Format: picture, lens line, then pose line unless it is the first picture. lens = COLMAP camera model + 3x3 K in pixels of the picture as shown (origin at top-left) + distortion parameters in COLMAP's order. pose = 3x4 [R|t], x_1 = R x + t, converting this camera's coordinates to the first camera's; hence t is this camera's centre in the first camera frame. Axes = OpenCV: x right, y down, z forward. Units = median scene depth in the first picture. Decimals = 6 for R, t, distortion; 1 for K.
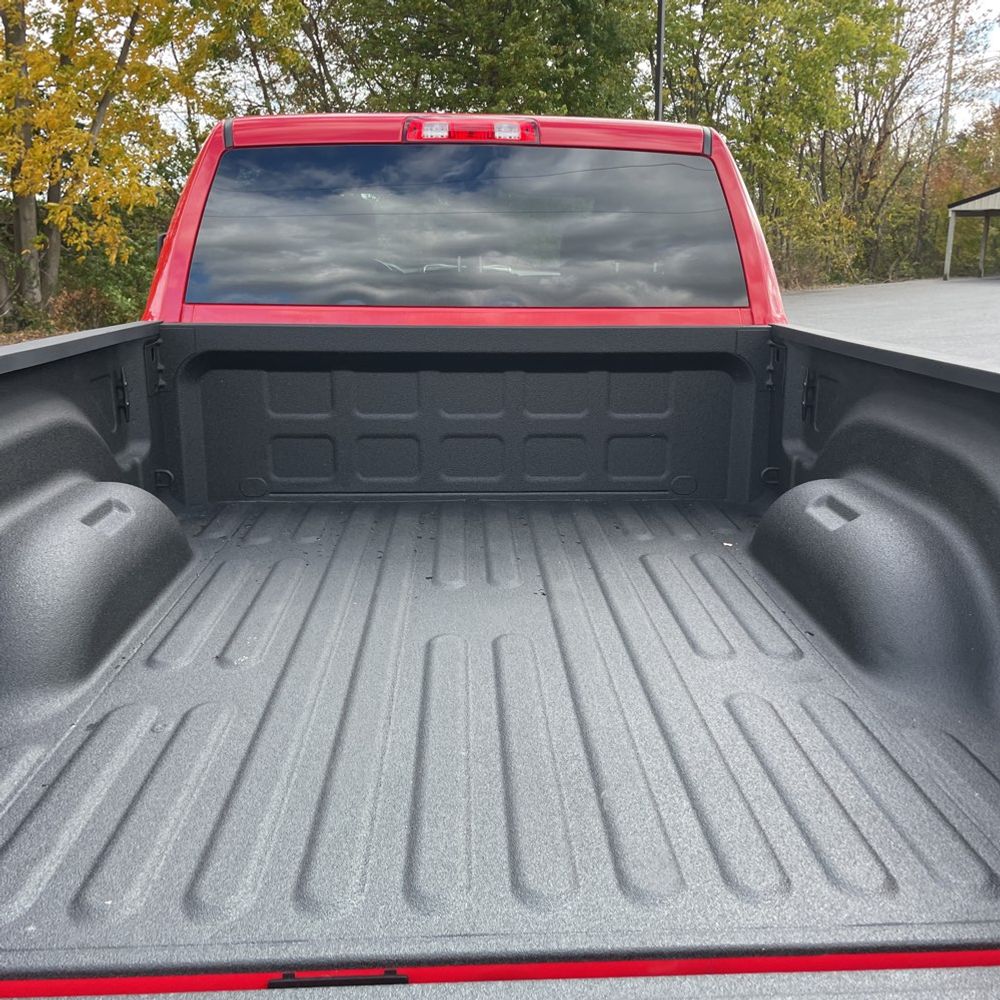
lens RADIAL K [[1041.6, 0, 519.6], [0, 1041.6, 499.4], [0, 0, 1]] dist [0.078181, -0.127815]
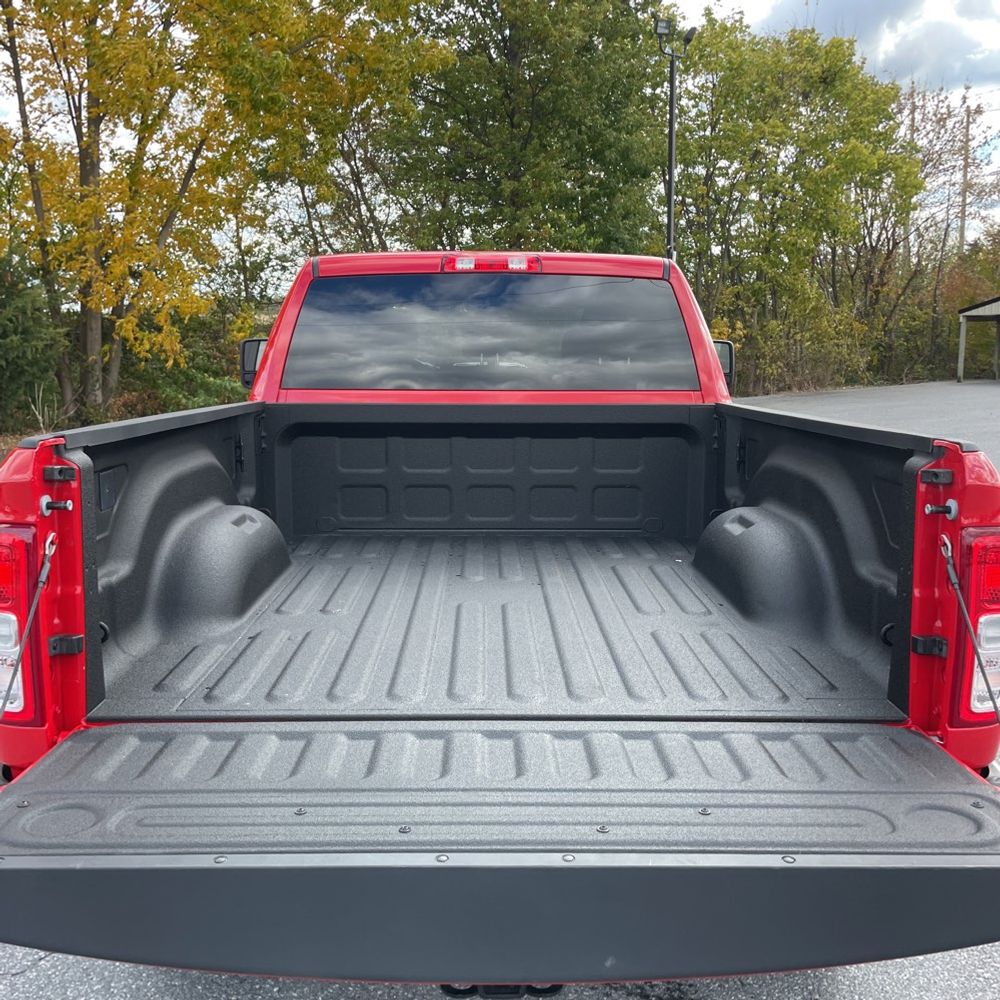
lens RADIAL K [[1034.4, 0, 500.0], [0, 1034.4, 500.0], [0, 0, 1]] dist [0.037776, -0.050921]
pose [[0.999166, 0.001466, -0.040810, 0.019929], [-0.005315, 0.995523, -0.094372, 0.080485], [0.040489, 0.094510, 0.994700, -0.303850]]
